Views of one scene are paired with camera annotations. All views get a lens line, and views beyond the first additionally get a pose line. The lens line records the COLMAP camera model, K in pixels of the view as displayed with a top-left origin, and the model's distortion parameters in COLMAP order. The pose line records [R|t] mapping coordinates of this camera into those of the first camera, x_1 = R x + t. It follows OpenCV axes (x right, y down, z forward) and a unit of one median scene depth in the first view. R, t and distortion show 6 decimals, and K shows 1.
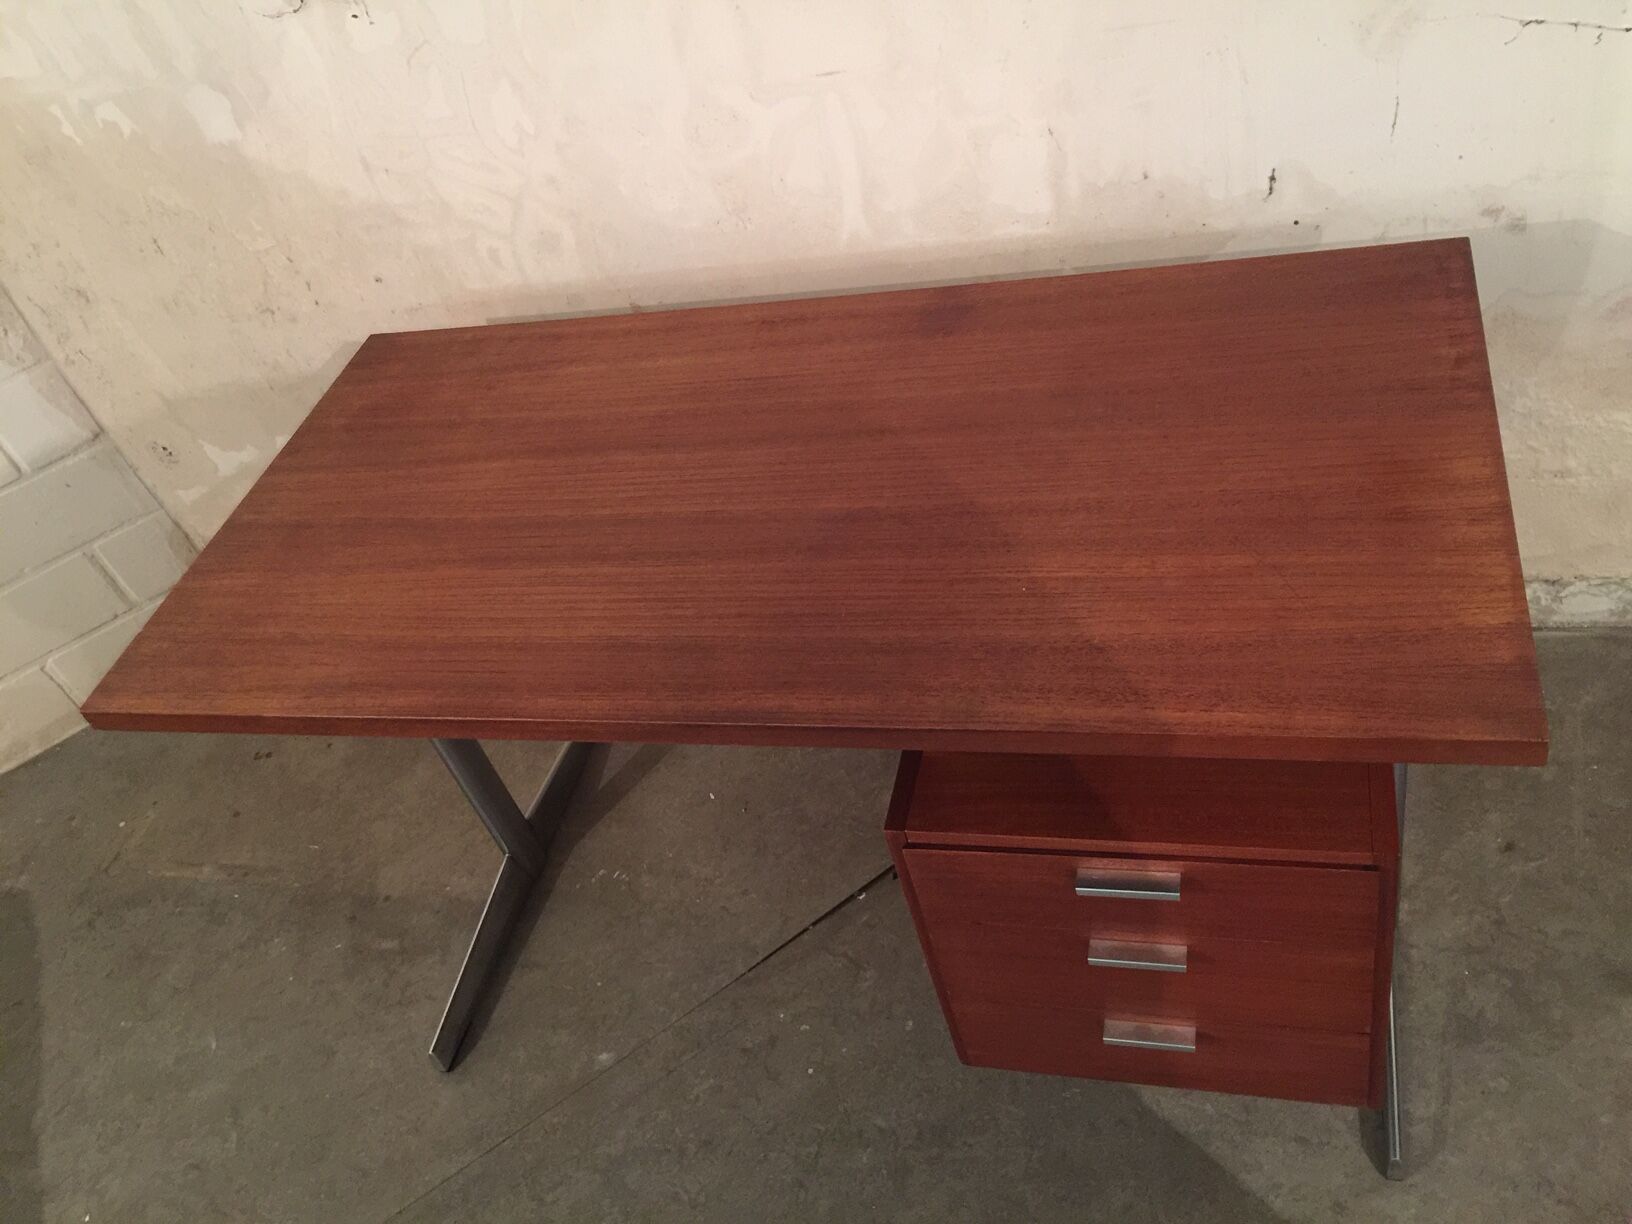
lens RADIAL K [[1386.4, 0, 822.6], [0, 1386.4, 601.7], [0, 0, 1]] dist [0.069669, -0.103047]
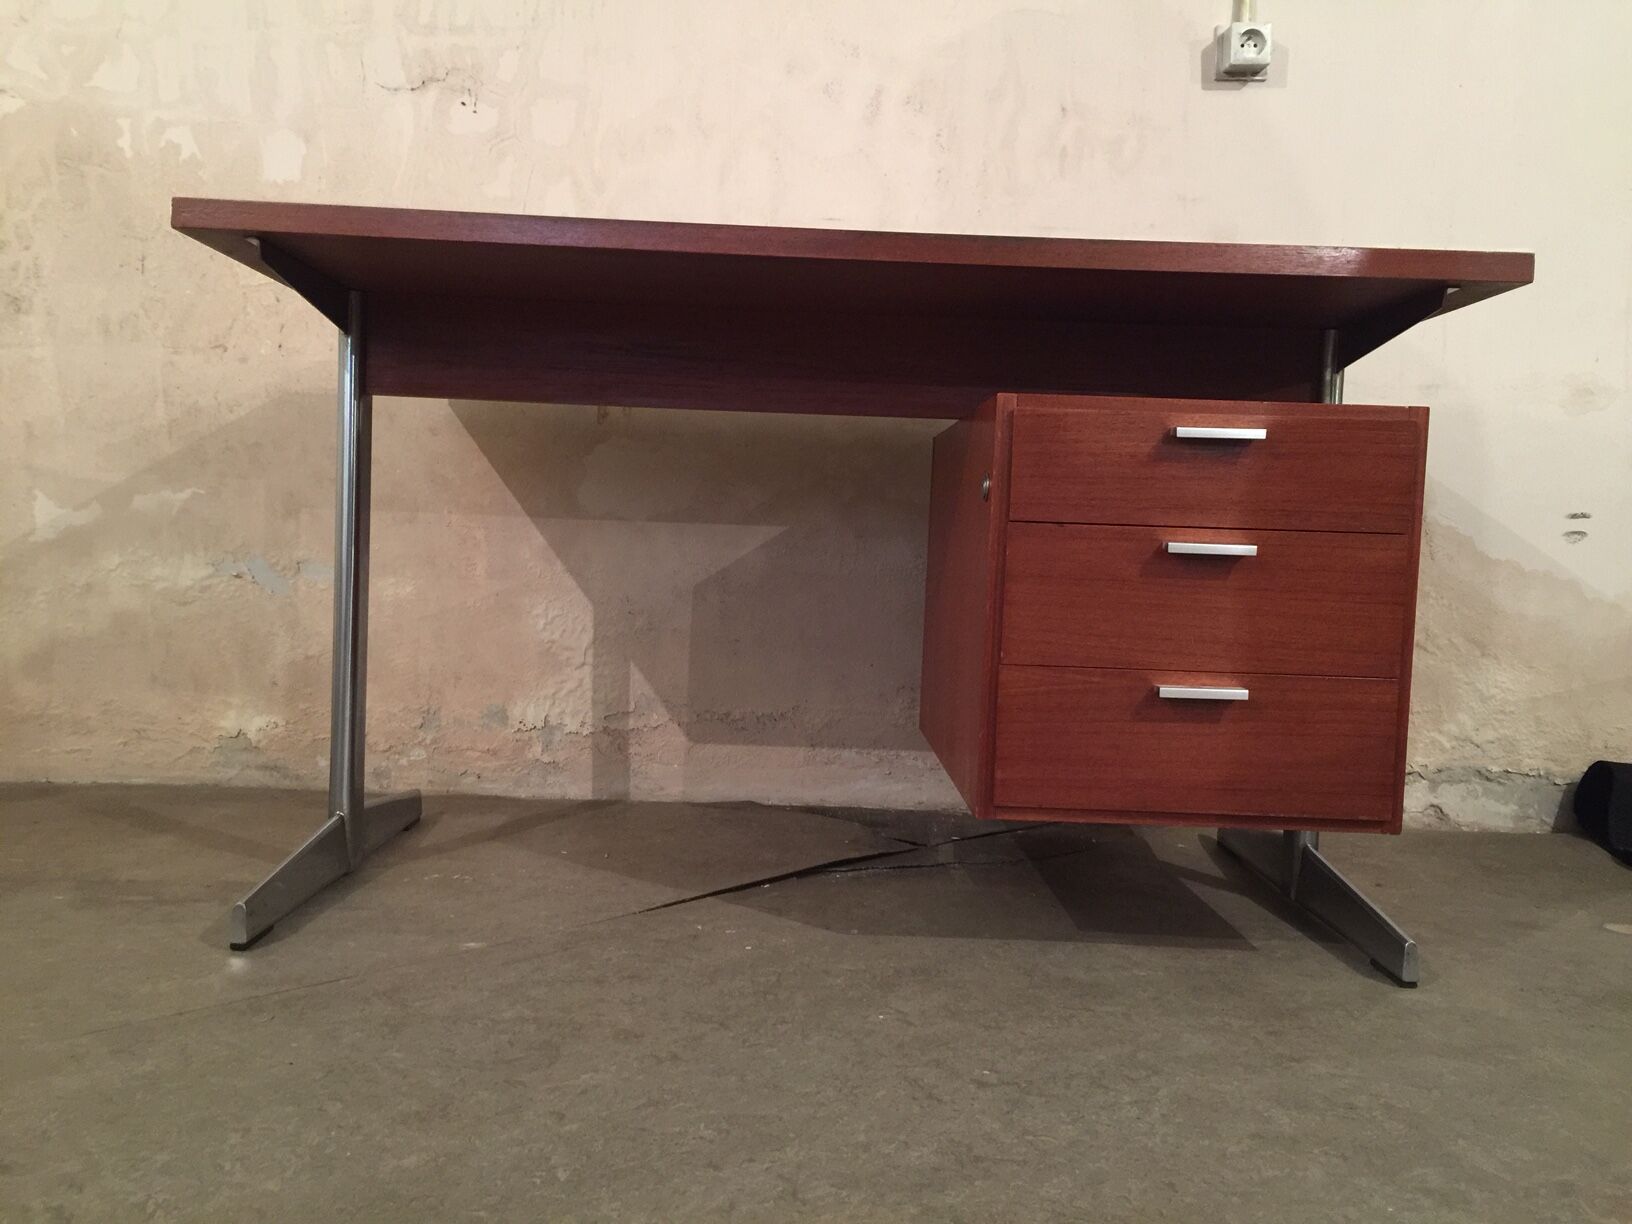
lens RADIAL K [[1386.4, 0, 816.8], [0, 1386.4, 615.5], [0, 0, 1]] dist [0.069669, -0.103047]
pose [[0.933459, 0.255169, 0.252078, -0.224929], [-0.025203, 0.747708, -0.663549, 0.718585], [-0.357797, 0.613043, 0.704386, 0.266515]]
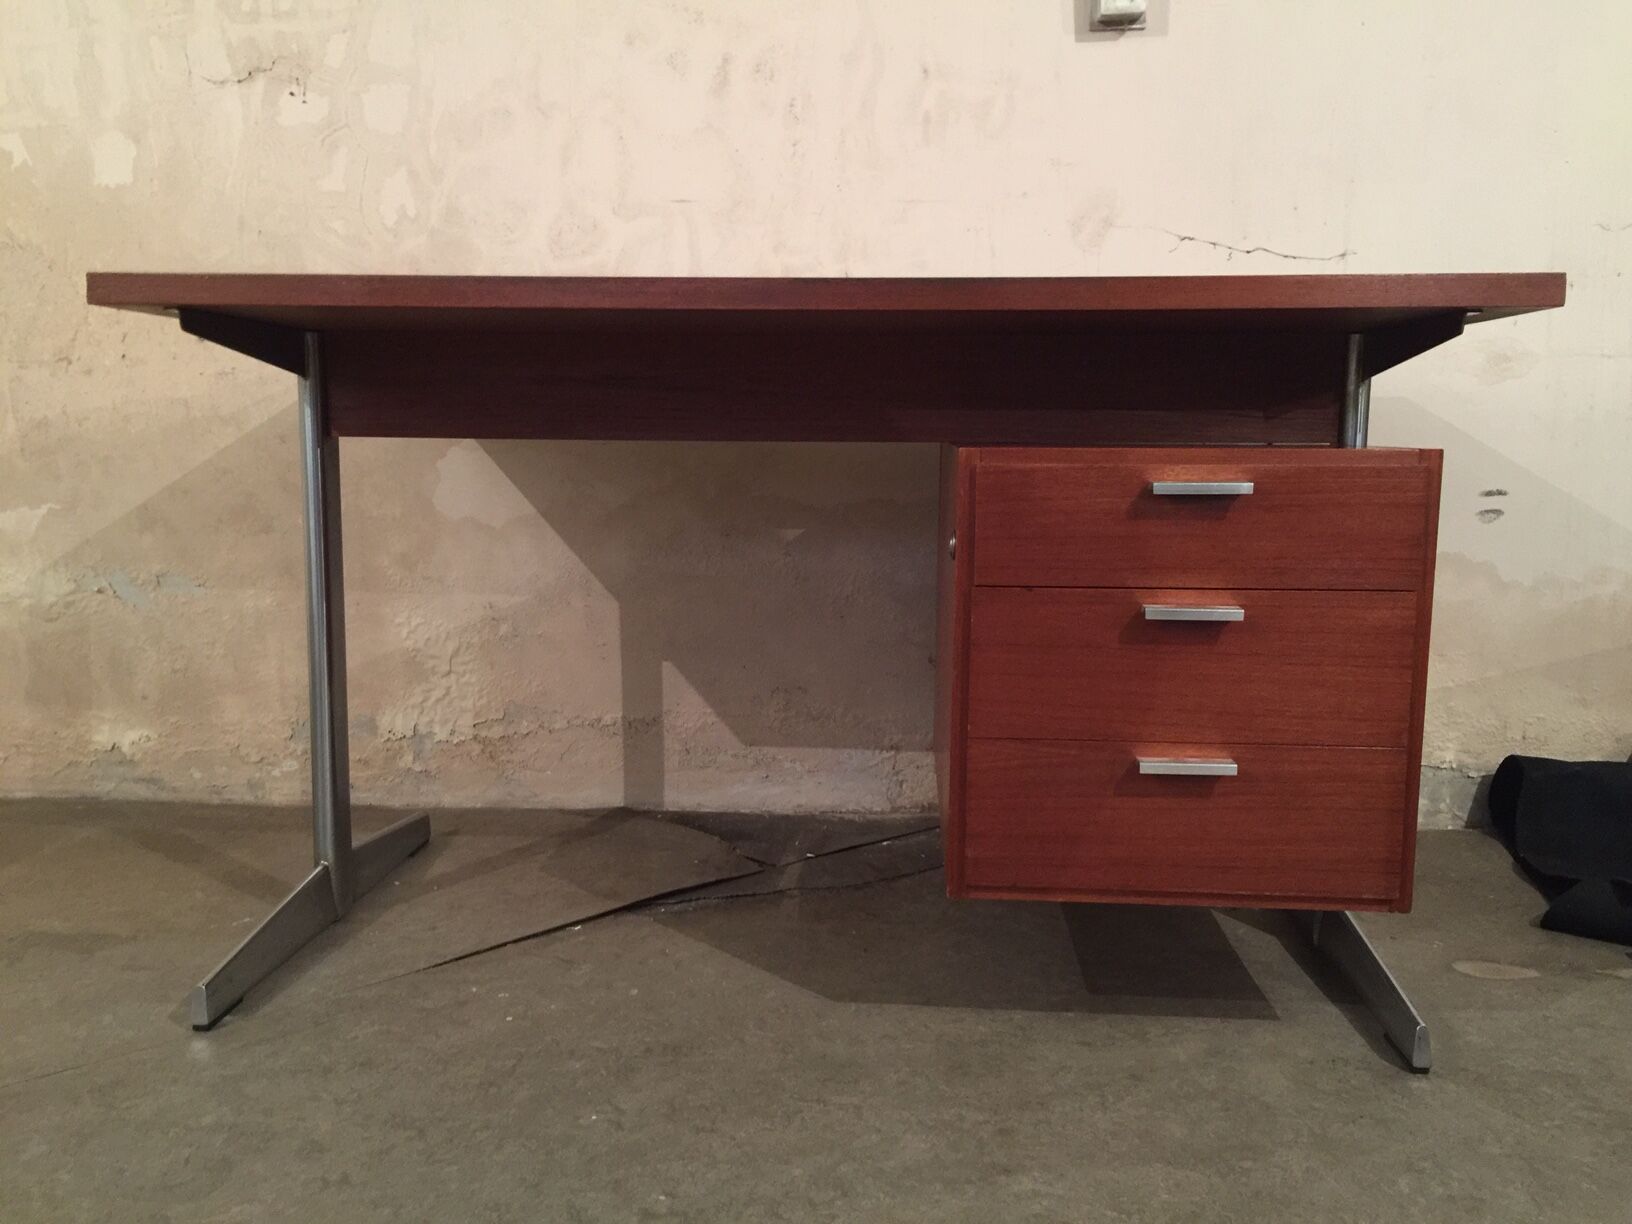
lens RADIAL K [[1386.4, 0, 815.3], [0, 1386.4, 613.9], [0, 0, 1]] dist [0.069669, -0.103047]
pose [[0.953654, 0.215463, 0.210048, -0.058507], [-0.046926, 0.796003, -0.603471, 0.612579], [-0.297225, 0.565645, 0.769222, 0.182459]]
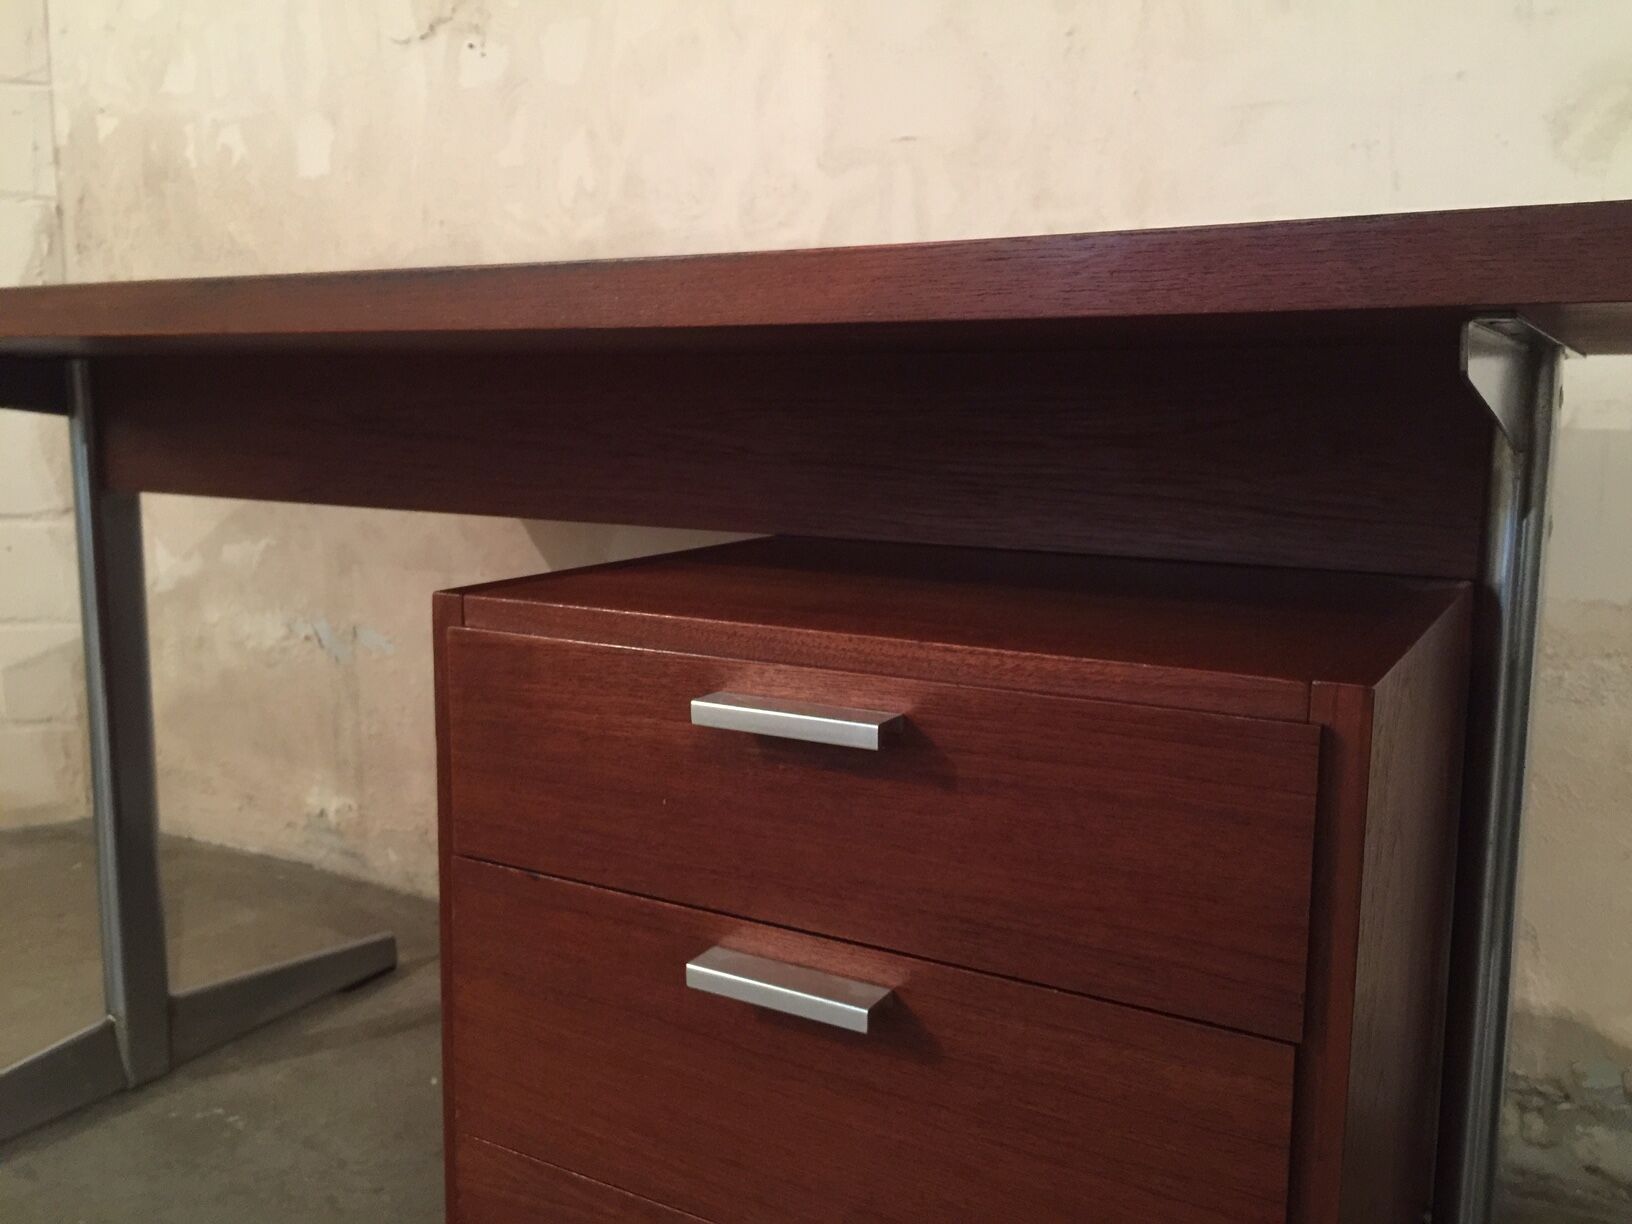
lens RADIAL K [[1386.4, 0, 824.5], [0, 1386.4, 602.6], [0, 0, 1]] dist [0.069669, -0.103047]
pose [[0.930810, 0.278975, -0.236149, 0.216591], [-0.362429, 0.788104, -0.497531, 0.263299], [0.047311, 0.548694, 0.834683, 0.394892]]
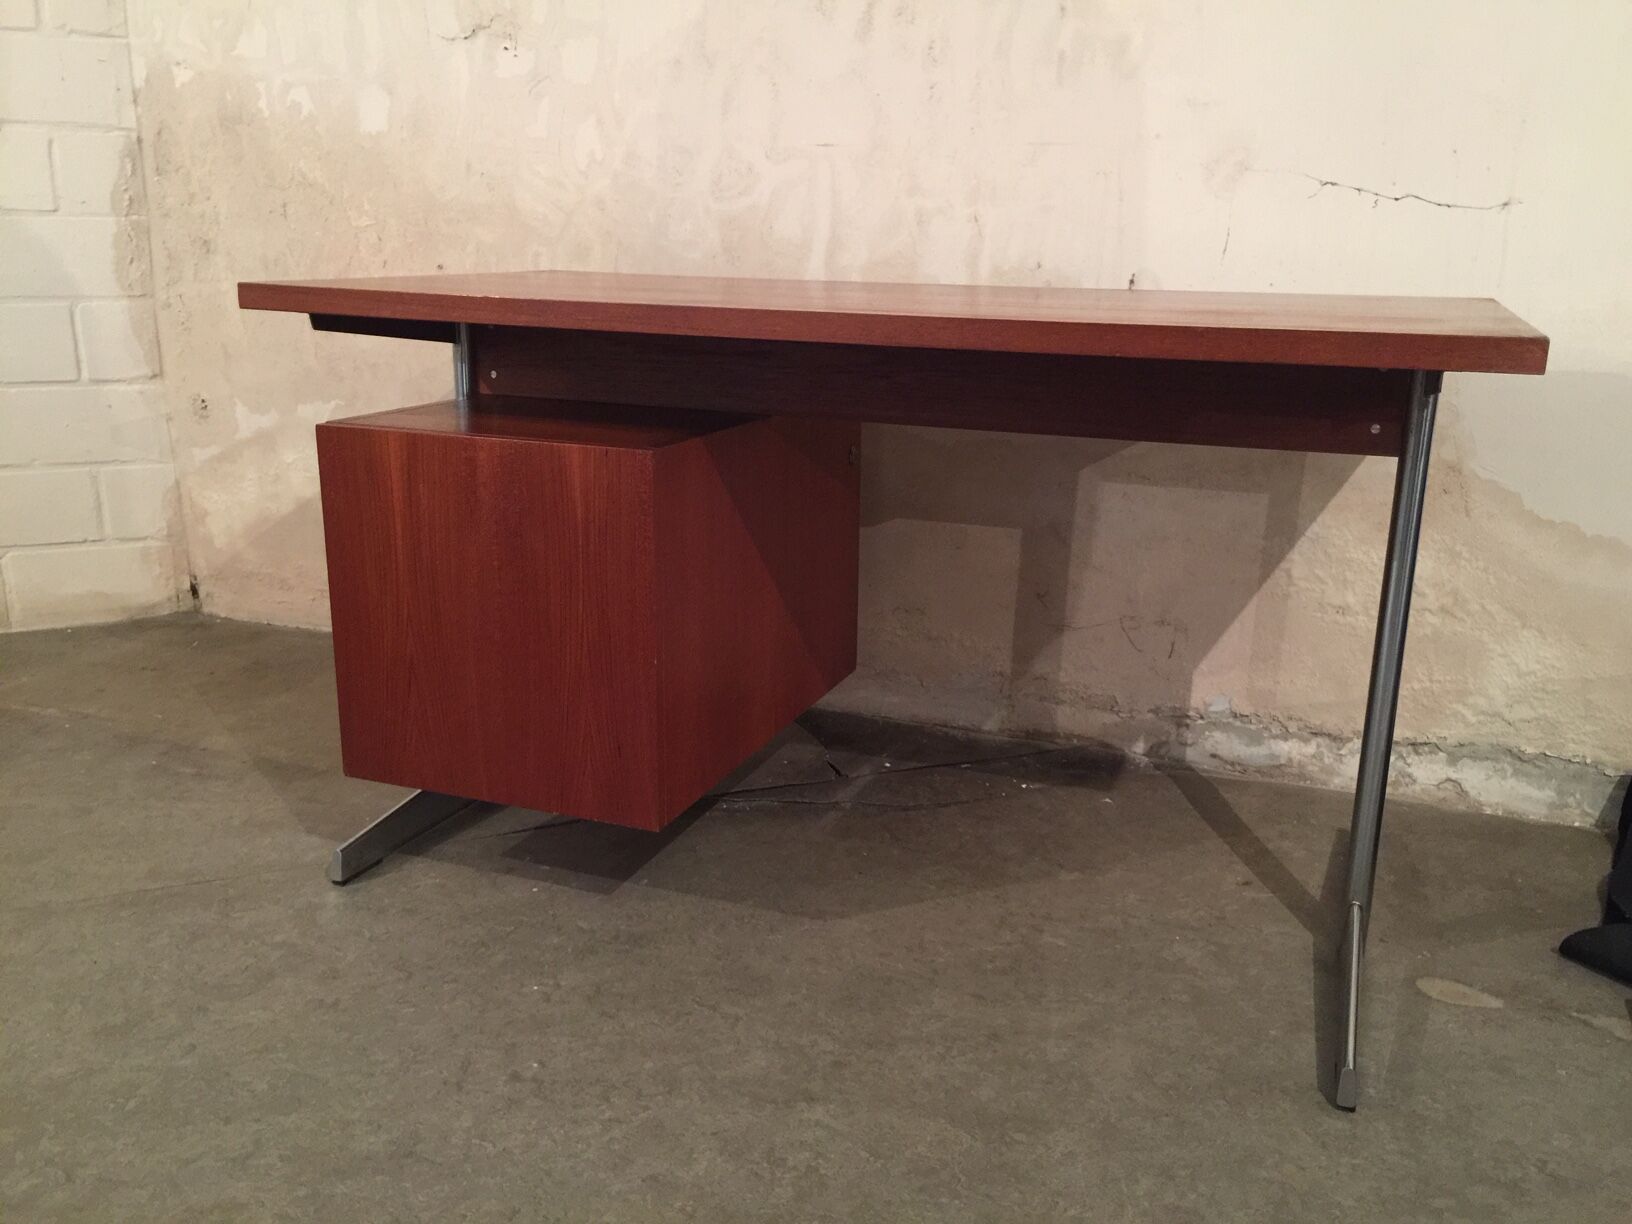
lens RADIAL K [[1386.4, 0, 816.5], [0, 1386.4, 613.0], [0, 0, 1]] dist [0.069669, -0.103047]
pose [[0.957188, 0.281368, -0.067991, 0.191603], [-0.282161, 0.854490, -0.436156, 0.530269], [-0.064623, 0.436667, 0.897299, 0.000105]]
